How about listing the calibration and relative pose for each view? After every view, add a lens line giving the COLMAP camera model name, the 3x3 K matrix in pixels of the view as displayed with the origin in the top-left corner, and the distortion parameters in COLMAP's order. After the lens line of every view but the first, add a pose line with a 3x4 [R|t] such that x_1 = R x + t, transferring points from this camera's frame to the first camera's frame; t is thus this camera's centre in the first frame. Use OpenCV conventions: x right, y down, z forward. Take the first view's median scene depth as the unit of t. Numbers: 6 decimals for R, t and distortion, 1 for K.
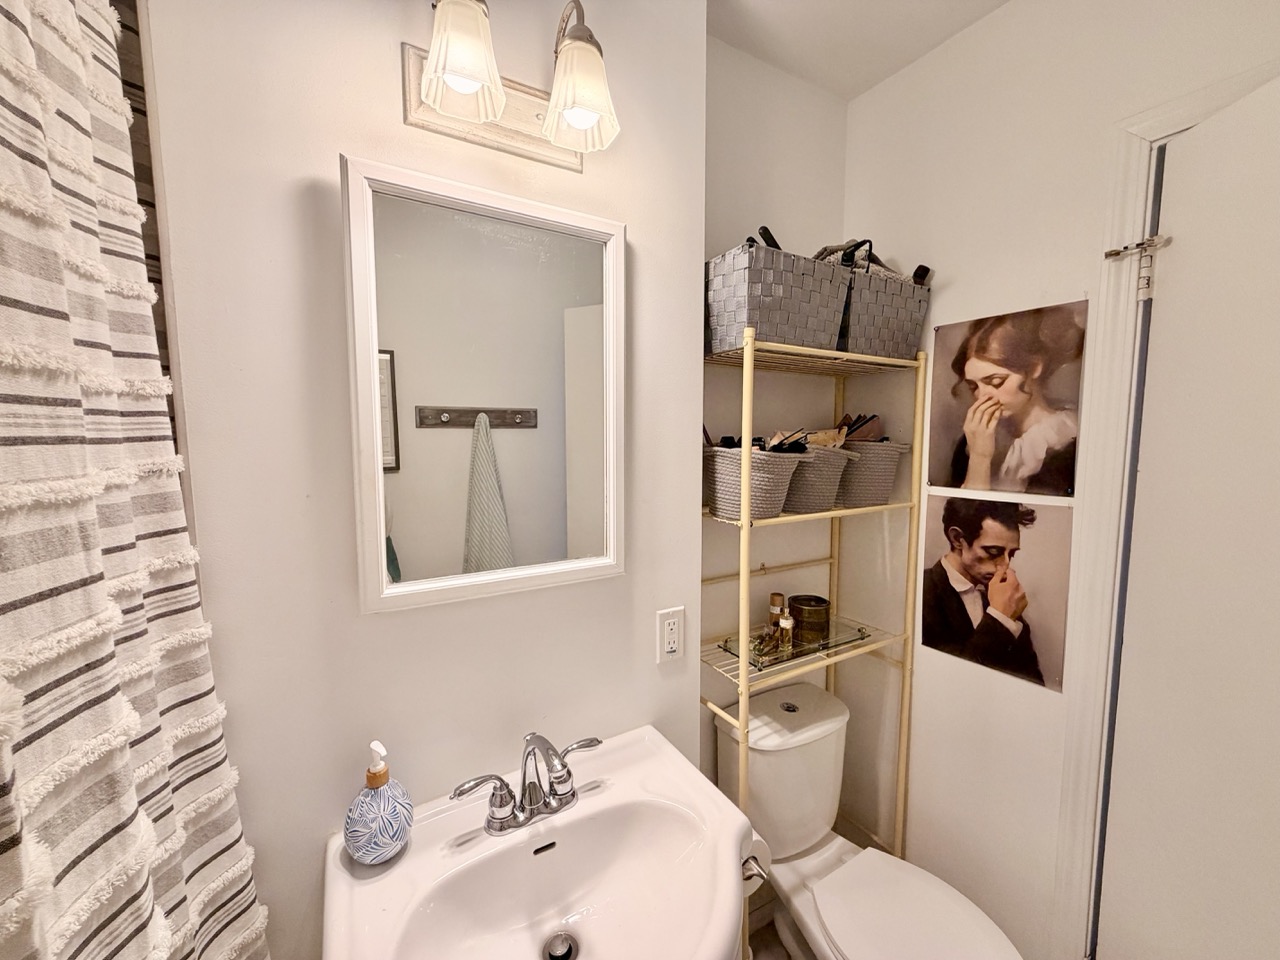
lens RADIAL K [[510.0, 0, 638.9], [0, 510.0, 484.1], [0, 0, 1]] dist [0.000933, -0.000689]
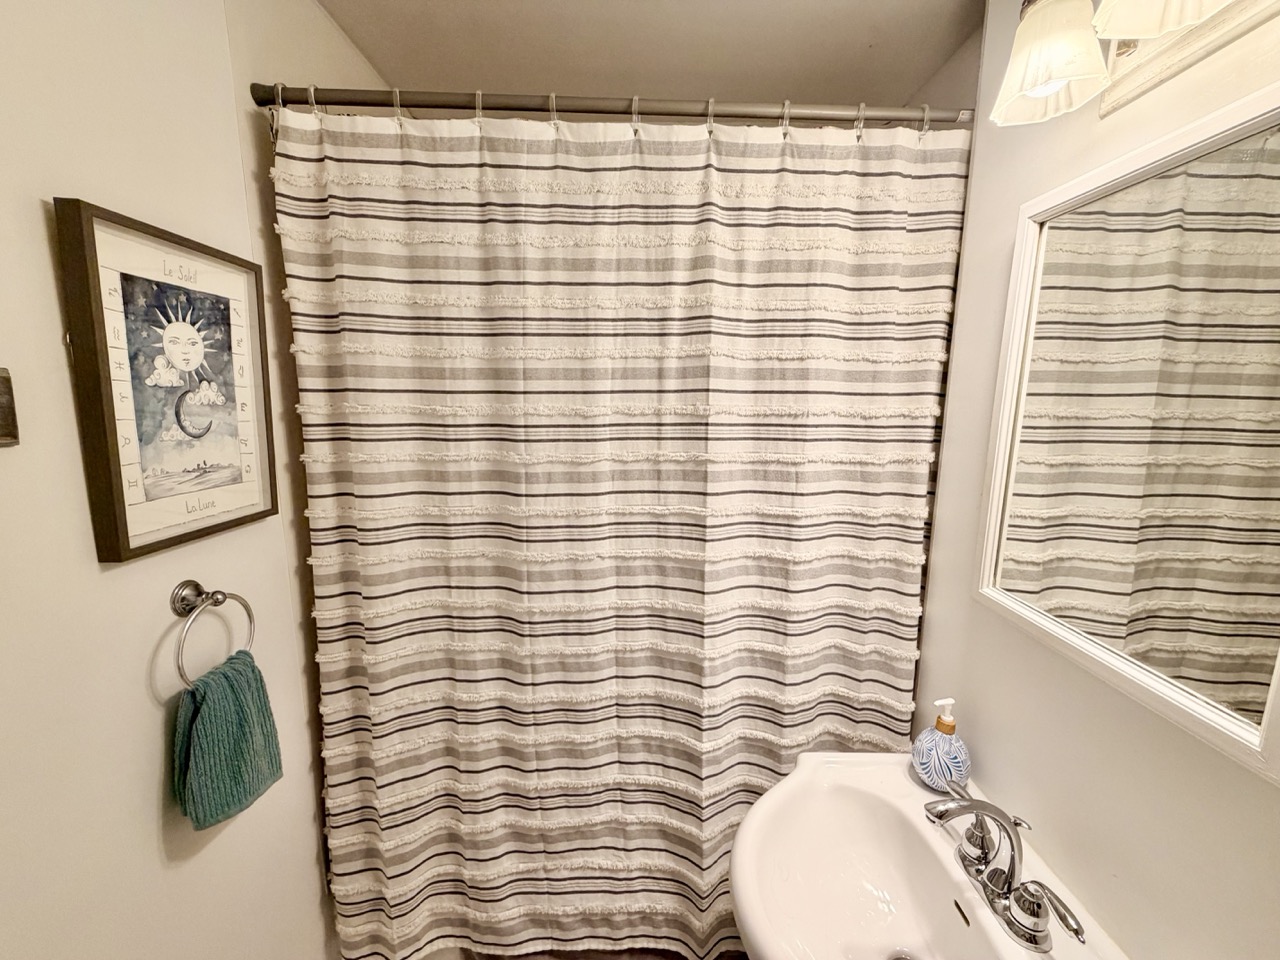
lens RADIAL K [[510.0, 0, 633.5], [0, 510.0, 477.4], [0, 0, 1]] dist [0.000933, -0.000689]
pose [[-0.520819, 0.128217, -0.843983, 1.031947], [-0.091161, 0.974650, 0.204323, -0.235189], [0.848786, 0.183353, -0.495928, 1.060394]]
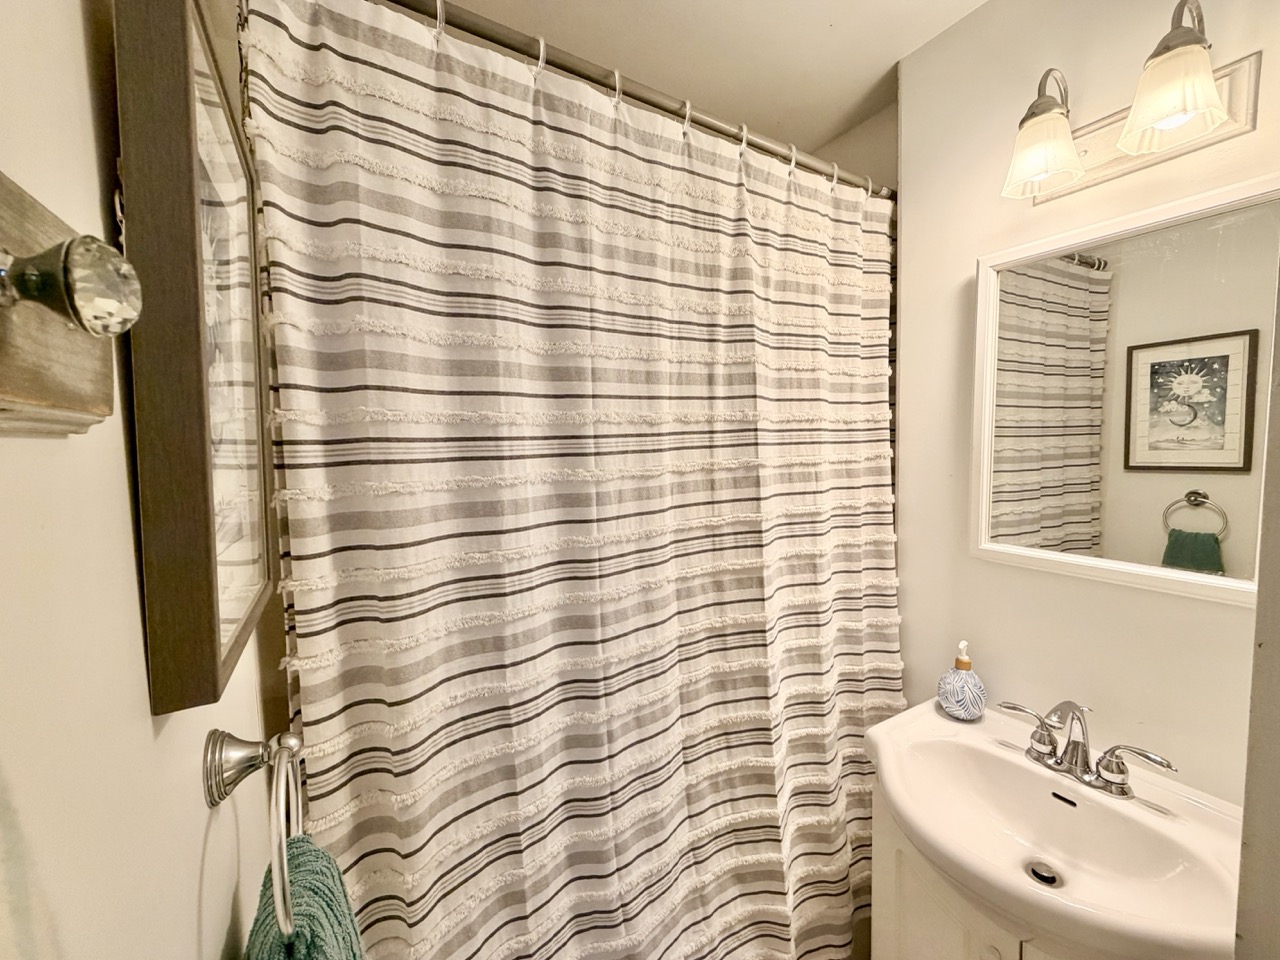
lens RADIAL K [[510.0, 0, 631.8], [0, 510.0, 477.0], [0, 0, 1]] dist [0.000933, -0.000689]
pose [[-0.014663, 0.070627, -0.997395, 1.183139], [-0.070658, 0.994935, 0.071491, -0.017078], [0.997393, 0.071523, -0.009598, -0.000007]]
